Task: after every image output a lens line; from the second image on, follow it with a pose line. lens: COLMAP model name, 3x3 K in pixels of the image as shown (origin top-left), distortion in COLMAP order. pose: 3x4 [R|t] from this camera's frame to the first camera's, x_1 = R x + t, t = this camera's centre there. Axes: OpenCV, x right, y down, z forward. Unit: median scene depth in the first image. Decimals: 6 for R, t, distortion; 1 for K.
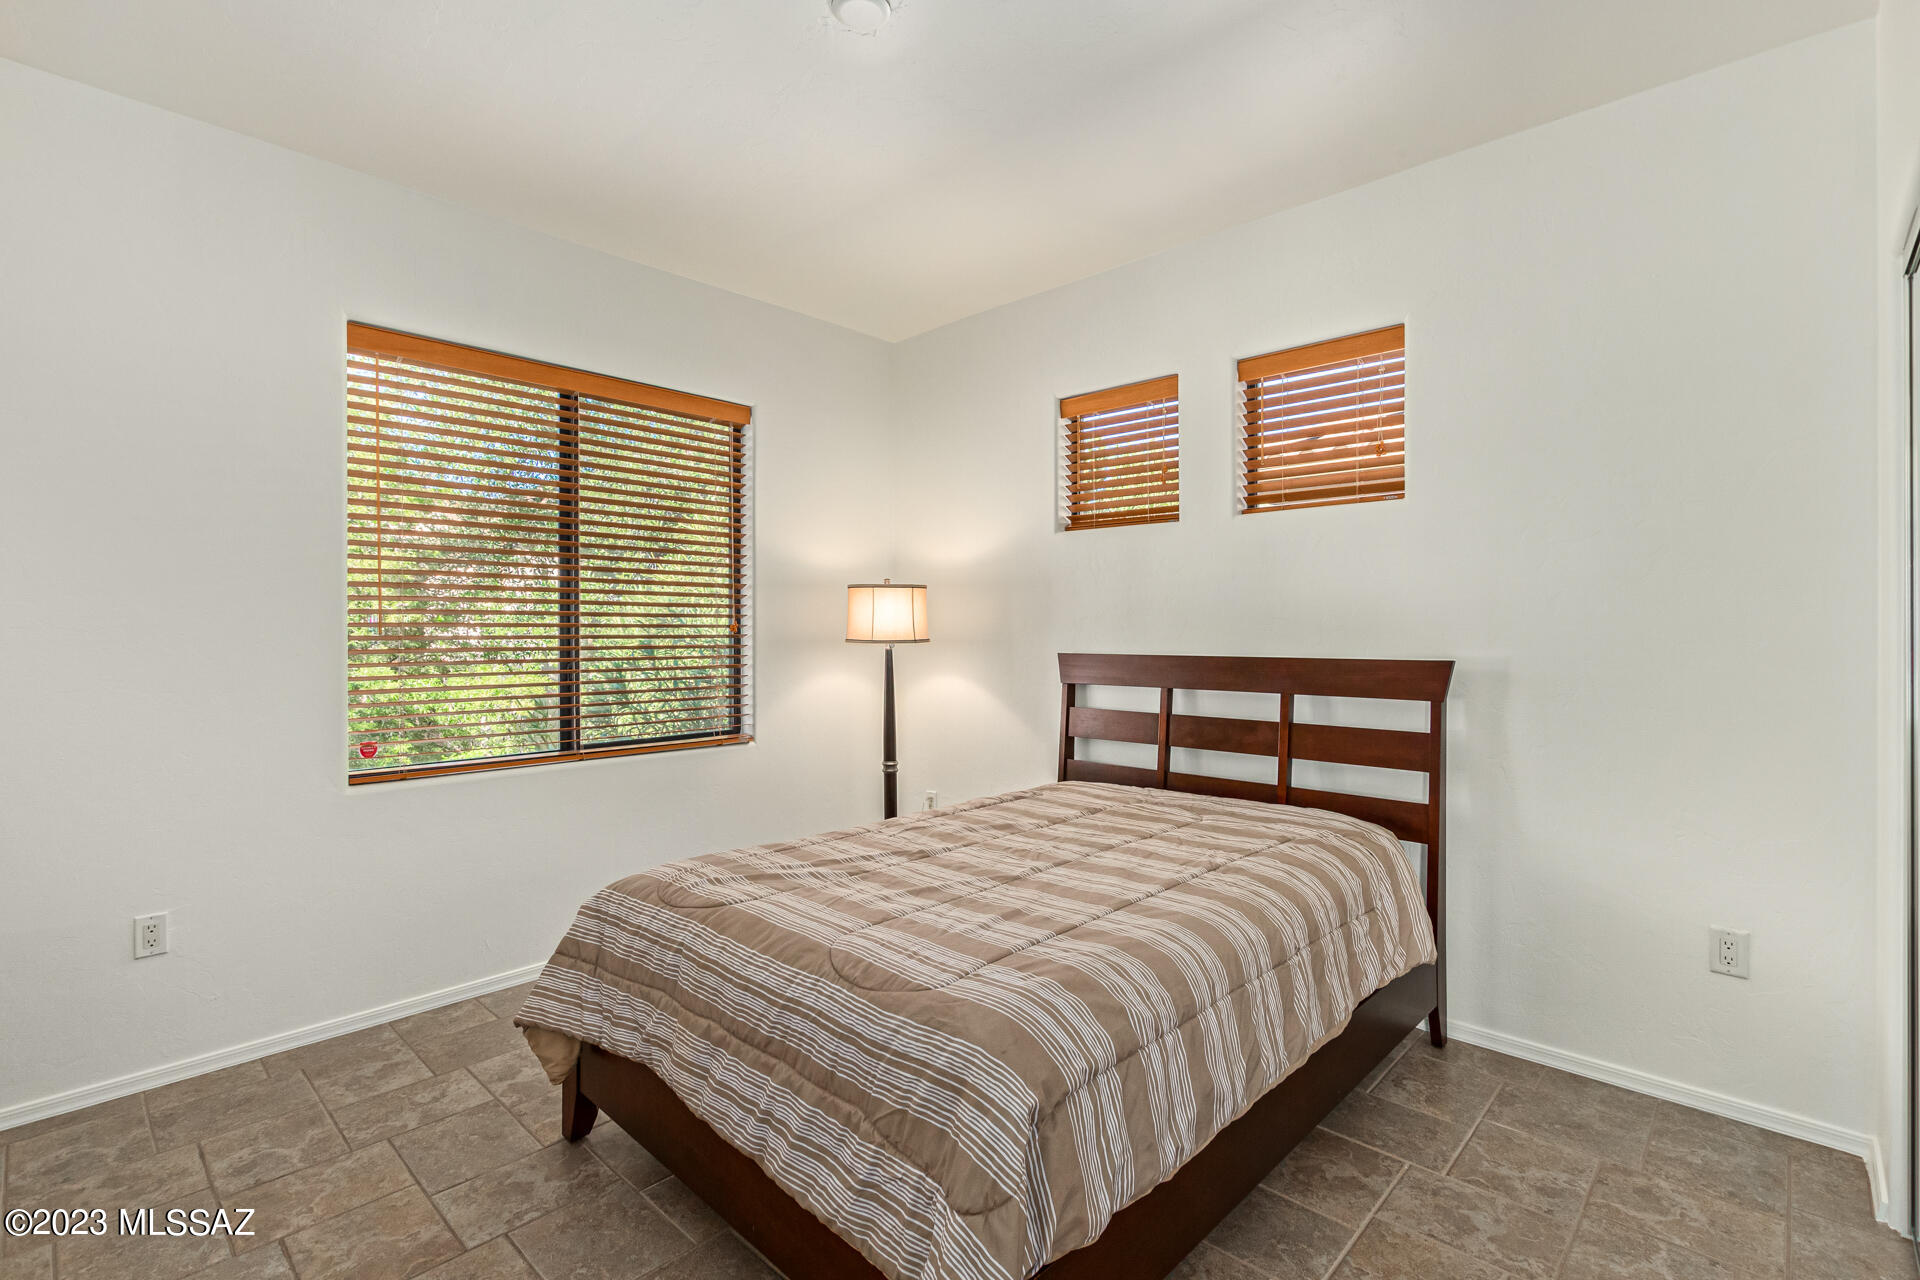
lens RADIAL K [[880.5, 0, 971.5], [0, 880.5, 649.0], [0, 0, 1]] dist [0.001930, -0.000215]
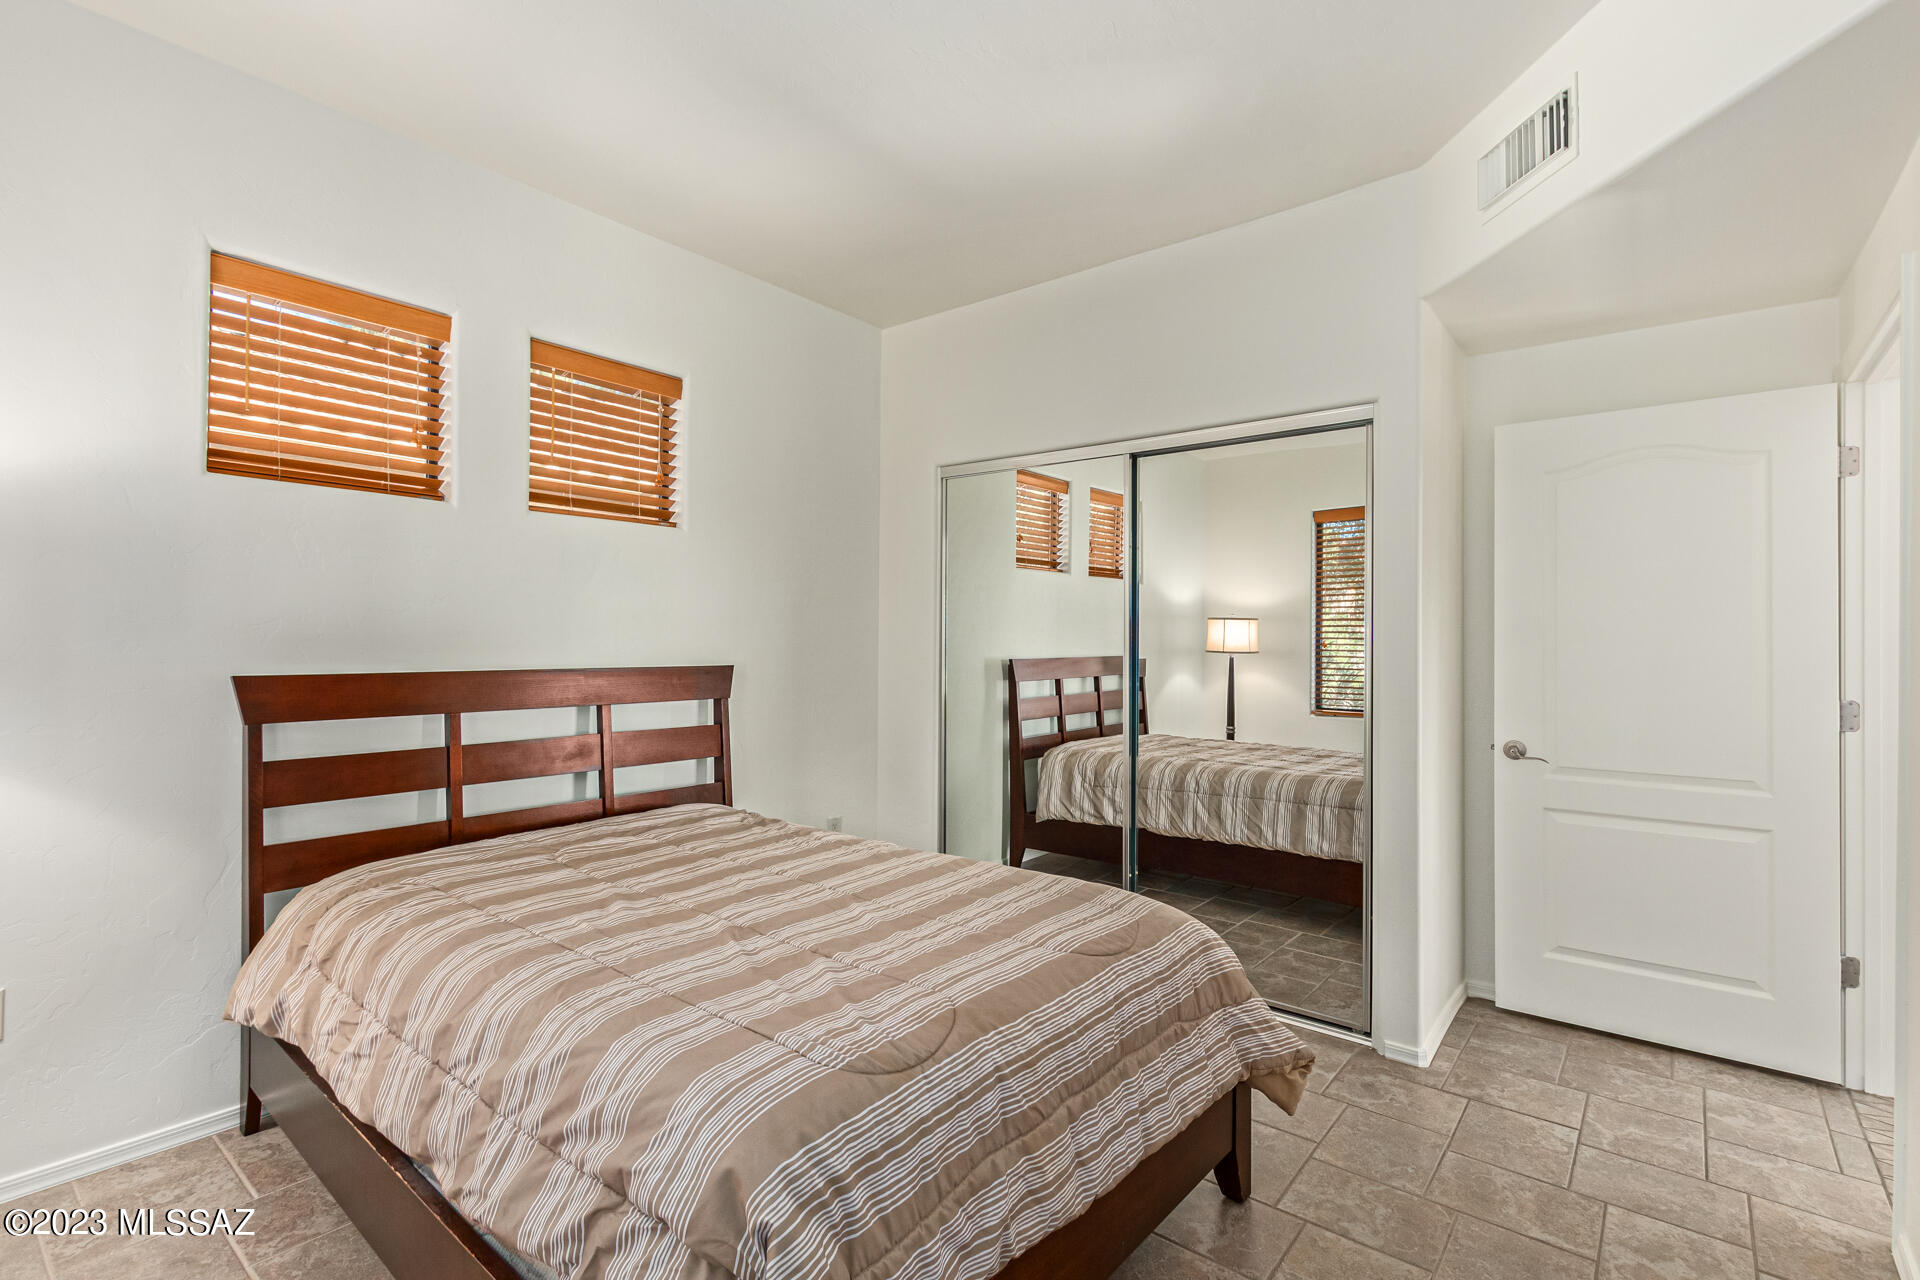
lens RADIAL K [[880.5, 0, 977.9], [0, 880.5, 635.5], [0, 0, 1]] dist [0.001930, -0.000215]
pose [[-0.081435, 0.005994, 0.996661, -0.810512], [0.015917, 0.999862, -0.004713, -0.019090], [-0.996552, 0.015480, -0.081519, 0.814804]]
